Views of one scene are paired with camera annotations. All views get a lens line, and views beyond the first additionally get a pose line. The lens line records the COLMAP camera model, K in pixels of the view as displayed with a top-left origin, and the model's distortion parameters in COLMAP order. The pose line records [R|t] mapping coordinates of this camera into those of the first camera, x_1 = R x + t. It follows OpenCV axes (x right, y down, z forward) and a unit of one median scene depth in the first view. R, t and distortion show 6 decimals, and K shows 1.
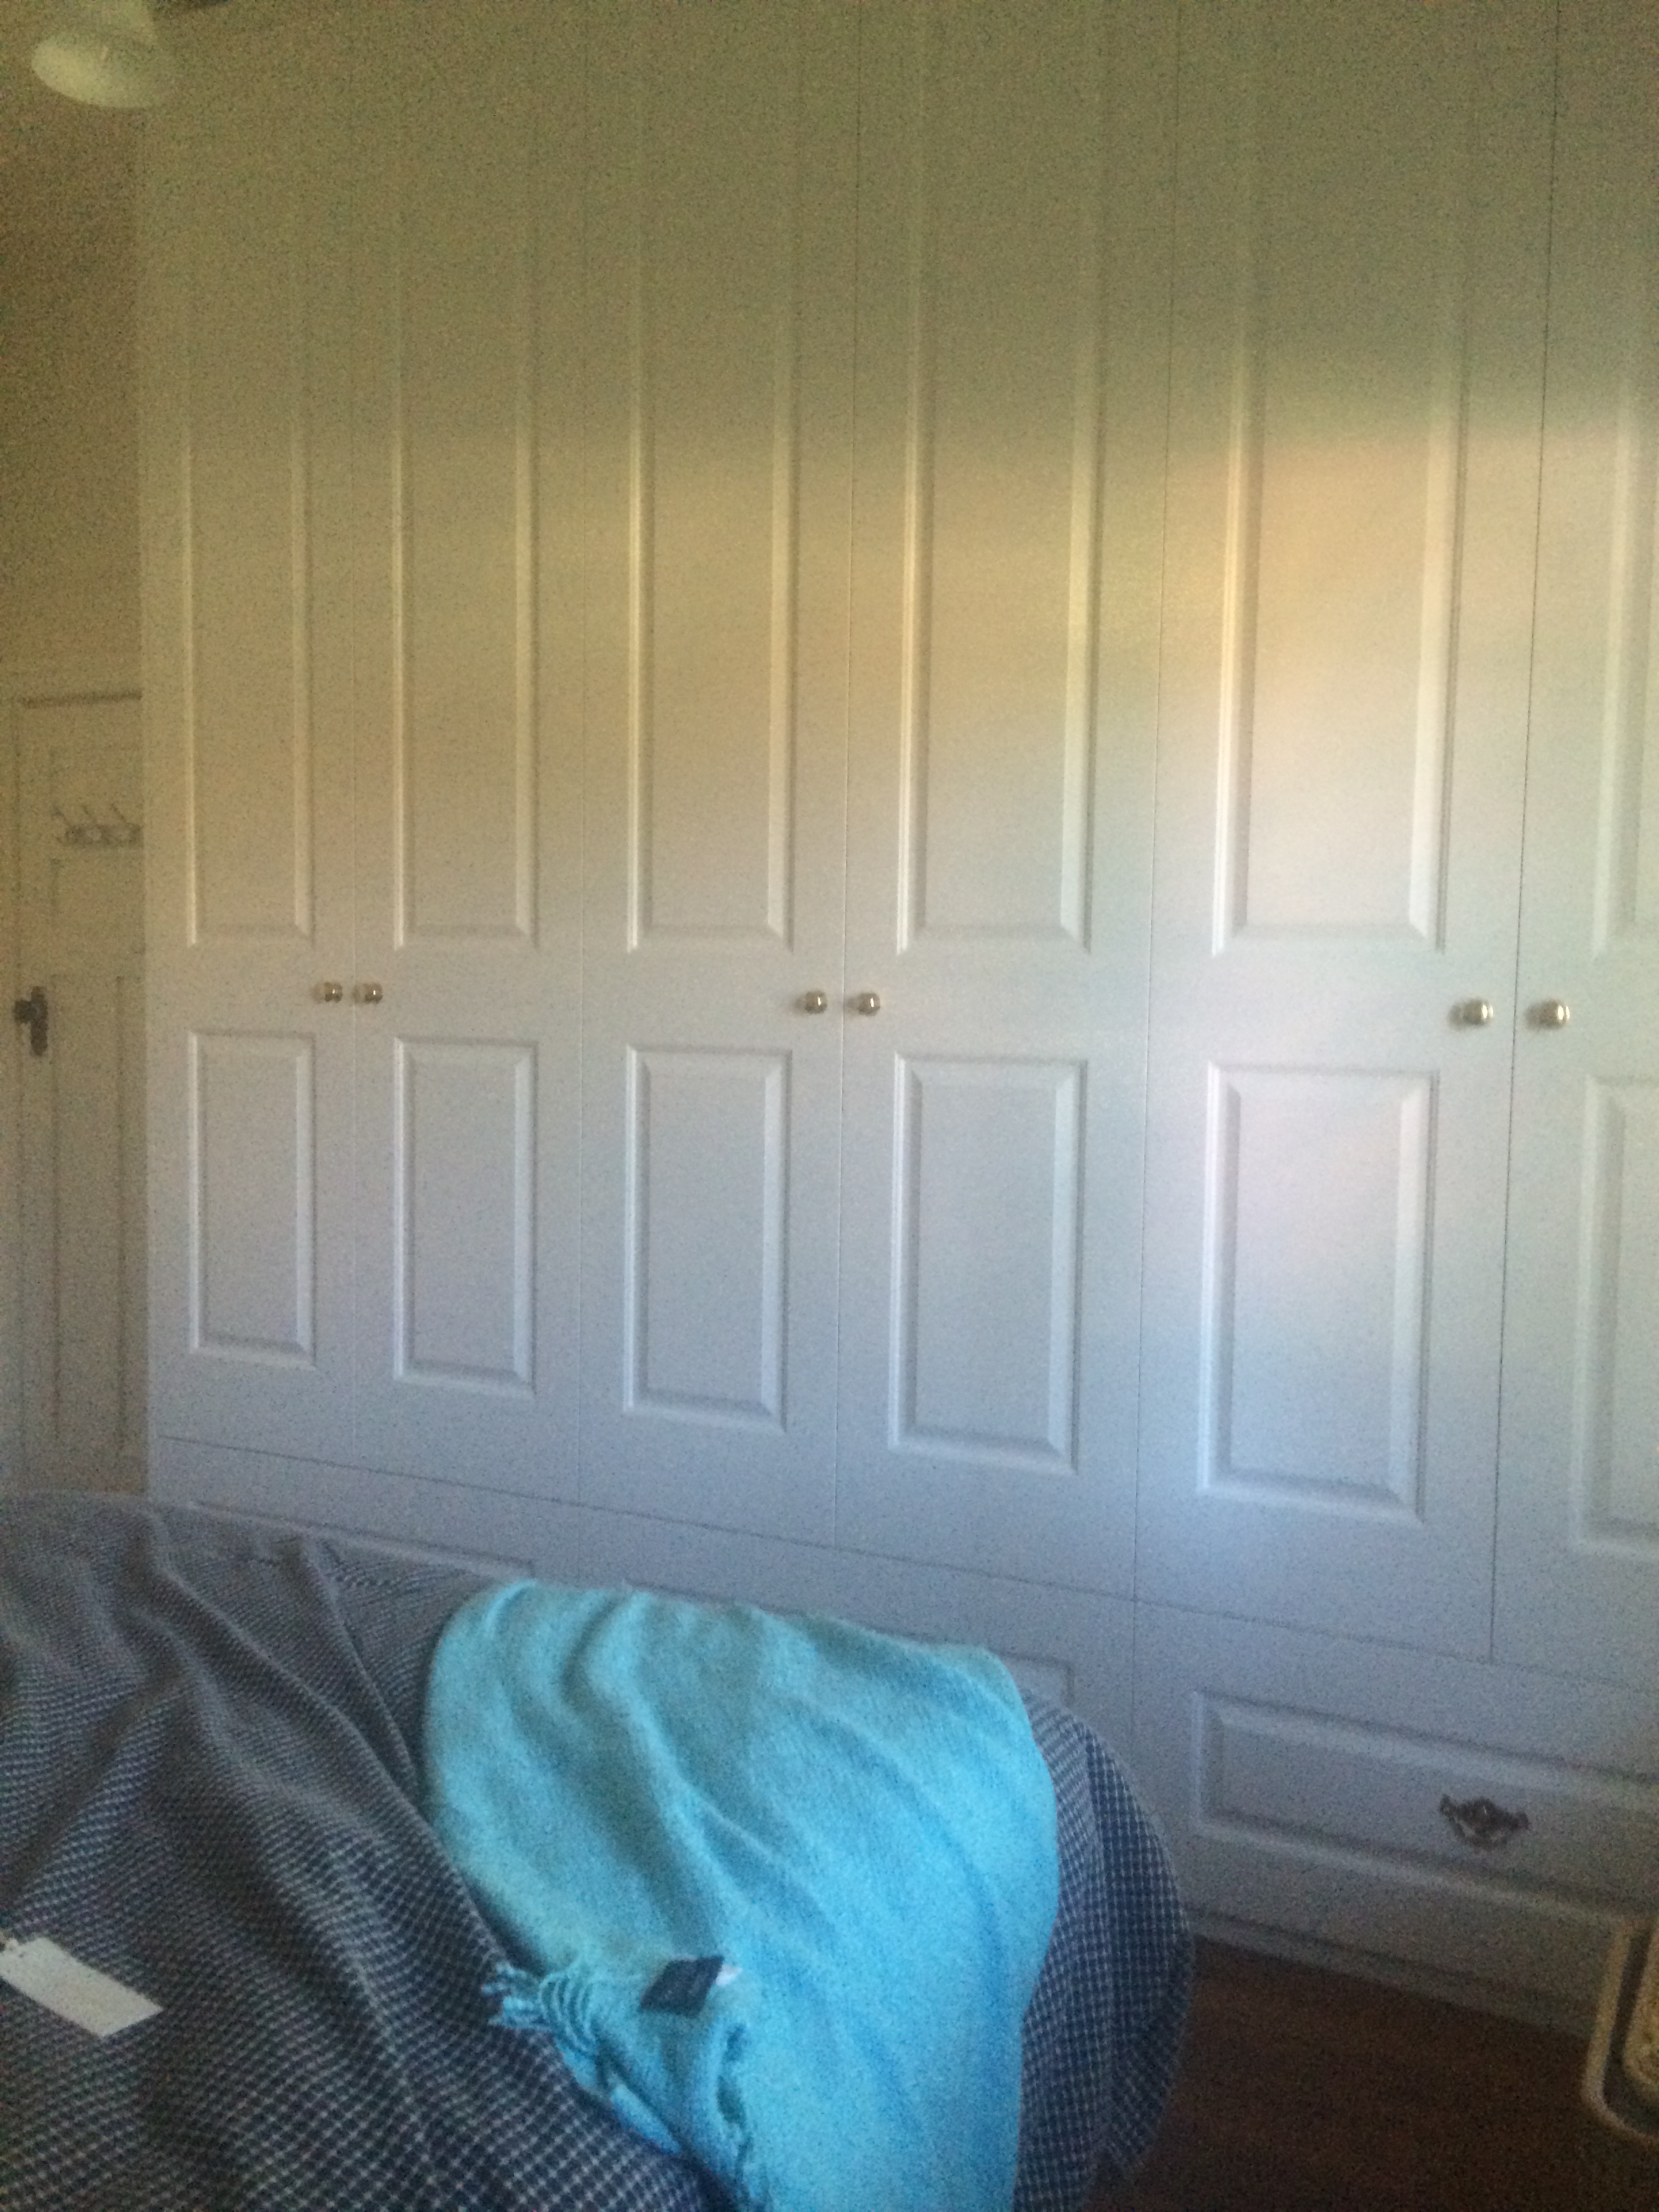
lens RADIAL K [[1867.6, 0, 829.5], [0, 1867.6, 1106.0], [0, 0, 1]] dist [0.090370, -0.109031]
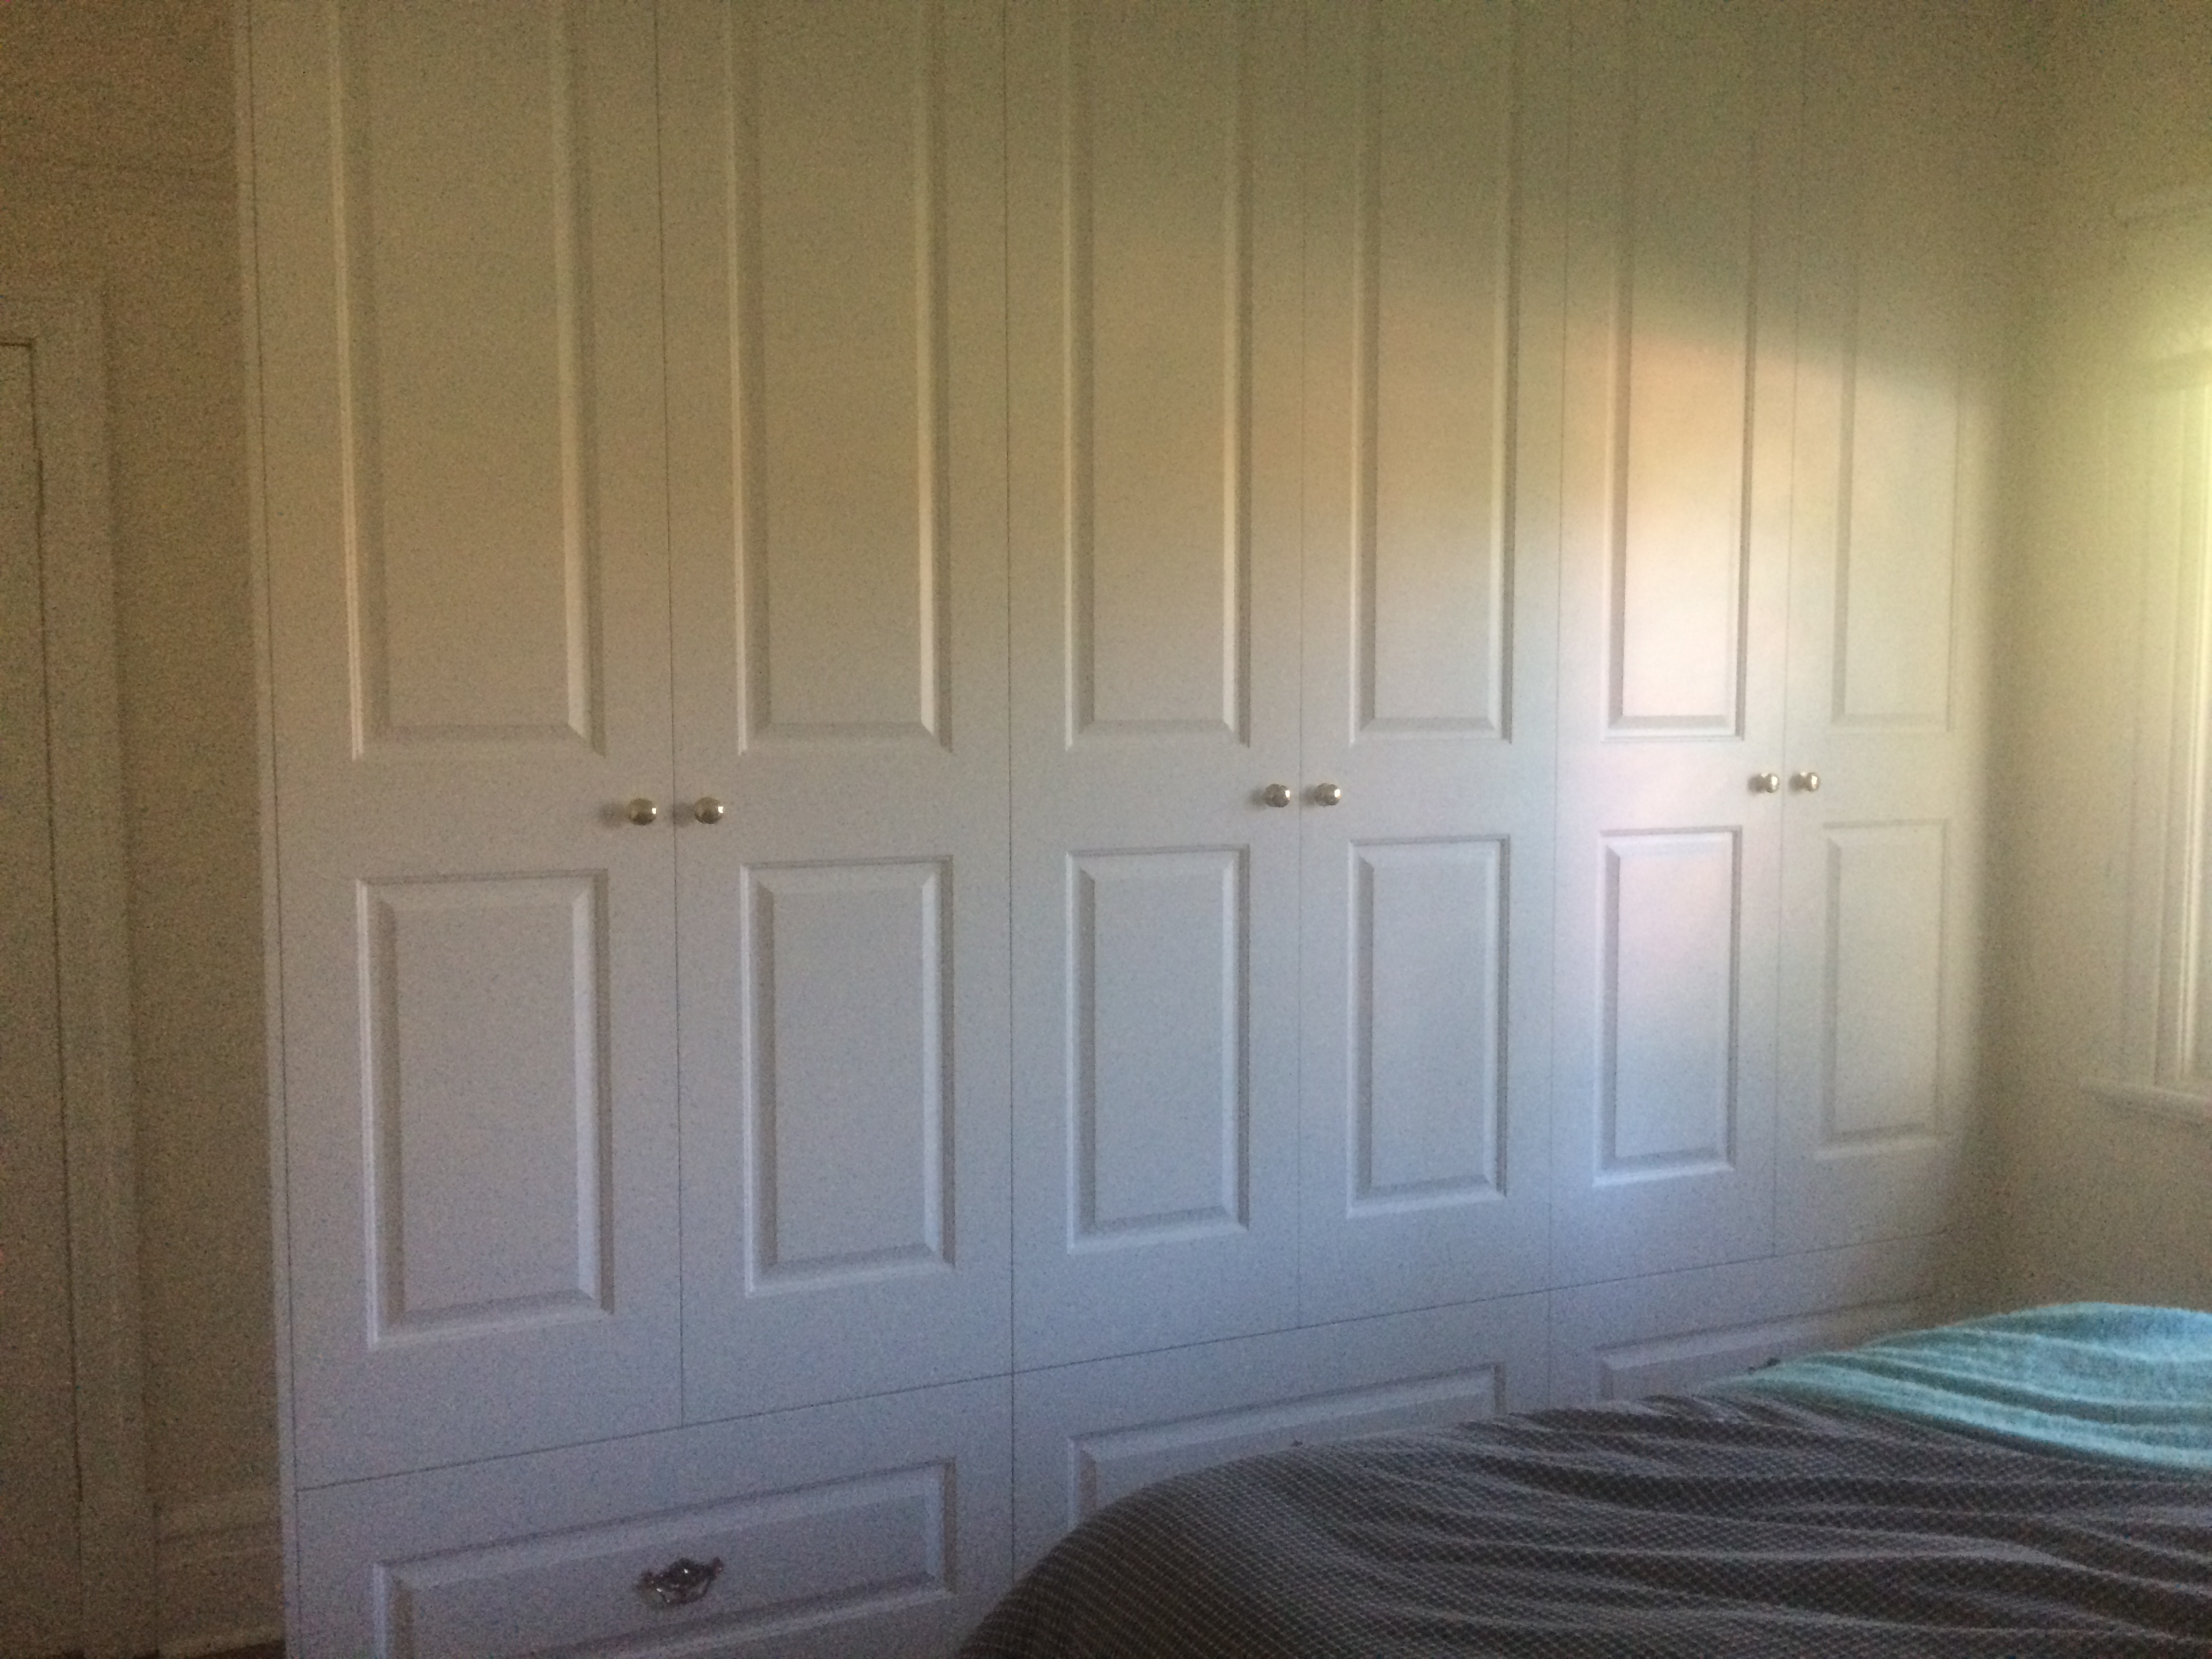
lens RADIAL K [[1851.5, 0, 1104.8], [0, 1851.5, 886.7], [0, 0, 1]] dist [0.058132, -0.001839]
pose [[0.629542, -0.071777, 0.773644, -0.730693], [0.081234, 0.996347, 0.026335, -0.035045], [-0.772708, 0.046267, 0.633073, 0.378271]]
